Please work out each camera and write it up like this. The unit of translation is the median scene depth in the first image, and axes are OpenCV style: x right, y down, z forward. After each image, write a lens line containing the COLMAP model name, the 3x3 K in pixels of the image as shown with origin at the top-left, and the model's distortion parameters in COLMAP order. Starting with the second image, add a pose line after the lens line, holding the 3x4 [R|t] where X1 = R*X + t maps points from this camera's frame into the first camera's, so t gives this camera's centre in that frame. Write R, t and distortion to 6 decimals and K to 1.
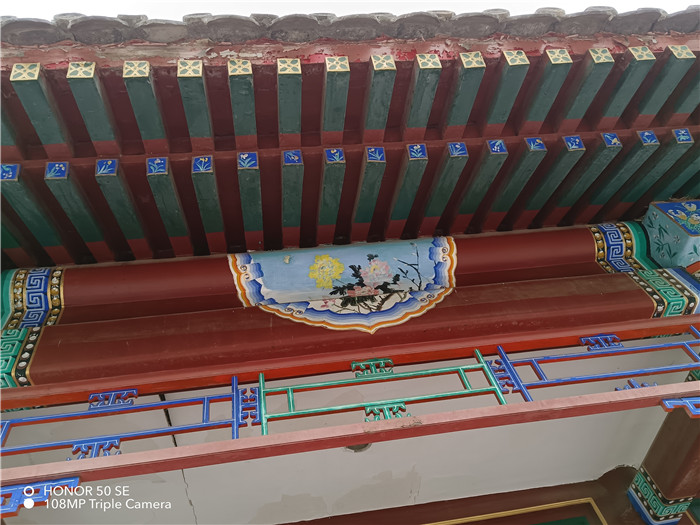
lens RADIAL K [[557.2, 0, 349.1], [0, 557.2, 261.8], [0, 0, 1]] dist [0.030161, -0.007074]
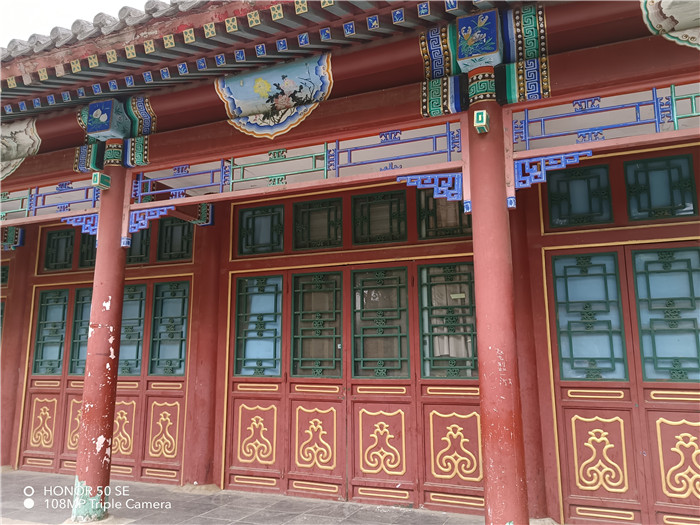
lens RADIAL K [[557.2, 0, 350.3], [0, 557.2, 261.5], [0, 0, 1]] dist [0.030161, -0.007074]
pose [[0.905410, 0.091972, -0.414457, 1.008146], [0.237814, 0.698830, 0.674597, -0.737136], [0.351679, -0.709351, 0.610855, -0.386703]]
